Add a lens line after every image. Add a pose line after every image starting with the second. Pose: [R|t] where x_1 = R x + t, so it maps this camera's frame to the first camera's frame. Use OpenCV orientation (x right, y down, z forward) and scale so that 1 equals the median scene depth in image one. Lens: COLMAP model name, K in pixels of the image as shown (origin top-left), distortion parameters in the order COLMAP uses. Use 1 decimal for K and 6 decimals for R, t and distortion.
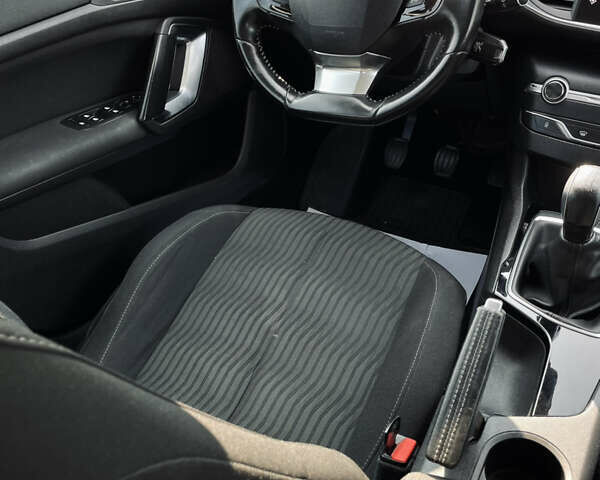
lens RADIAL K [[608.4, 0, 300.0], [0, 608.4, 240.0], [0, 0, 1]] dist [0.084955, -0.110700]
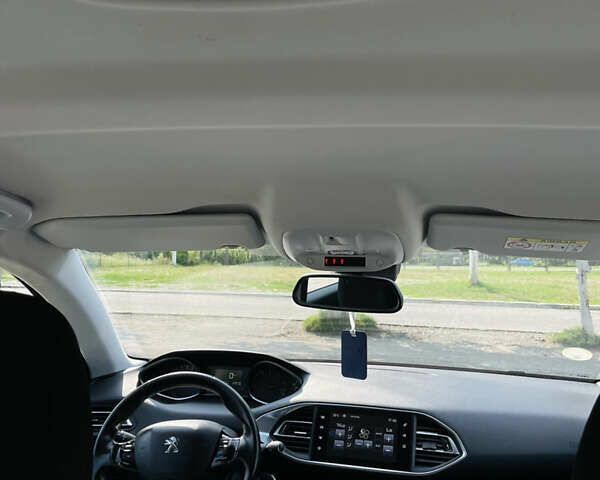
lens RADIAL K [[627.8, 0, 296.1], [0, 627.8, 242.1], [0, 0, 1]] dist [0.124554, -0.215052]
pose [[0.931592, 0.070533, 0.356596, -0.238347], [0.177696, 0.767430, -0.616016, 0.231400], [-0.317112, 0.637242, 0.702398, -0.544049]]
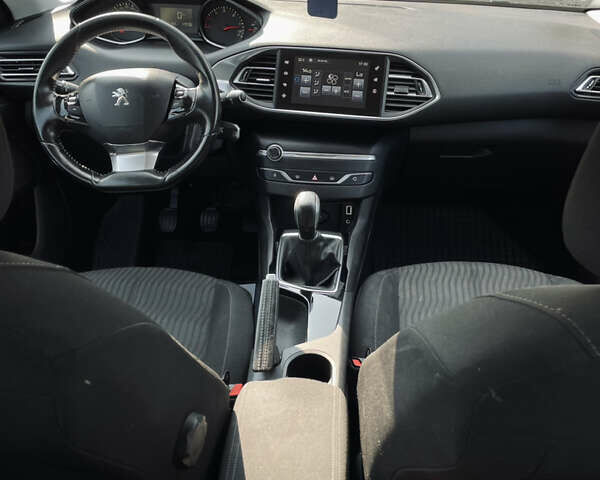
lens RADIAL K [[608.4, 0, 300.0], [0, 608.4, 240.0], [0, 0, 1]] dist [0.084955, -0.110700]
pose [[0.901498, -0.171303, 0.397437, -0.169262], [0.226629, 0.969208, -0.096311, 0.127683], [-0.368701, 0.176895, 0.912561, -0.367134]]
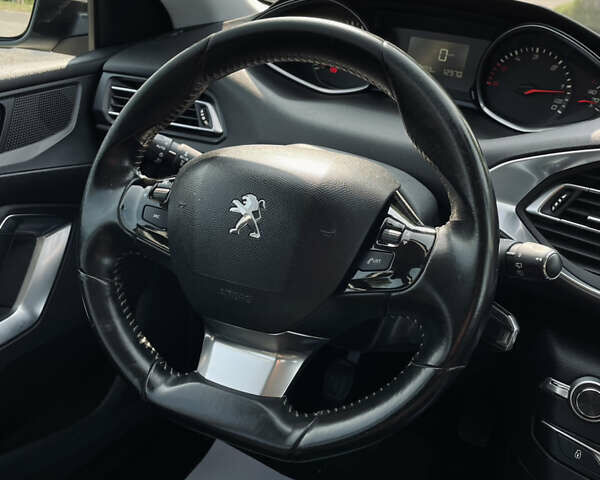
lens RADIAL K [[608.4, 0, 300.0], [0, 608.4, 240.0], [0, 0, 1]] dist [0.084955, -0.110700]
pose [[0.993174, 0.090460, 0.073630, 0.065683], [-0.073805, 0.976221, -0.203828, -0.255085], [-0.090317, 0.197002, 0.976234, 0.398895]]
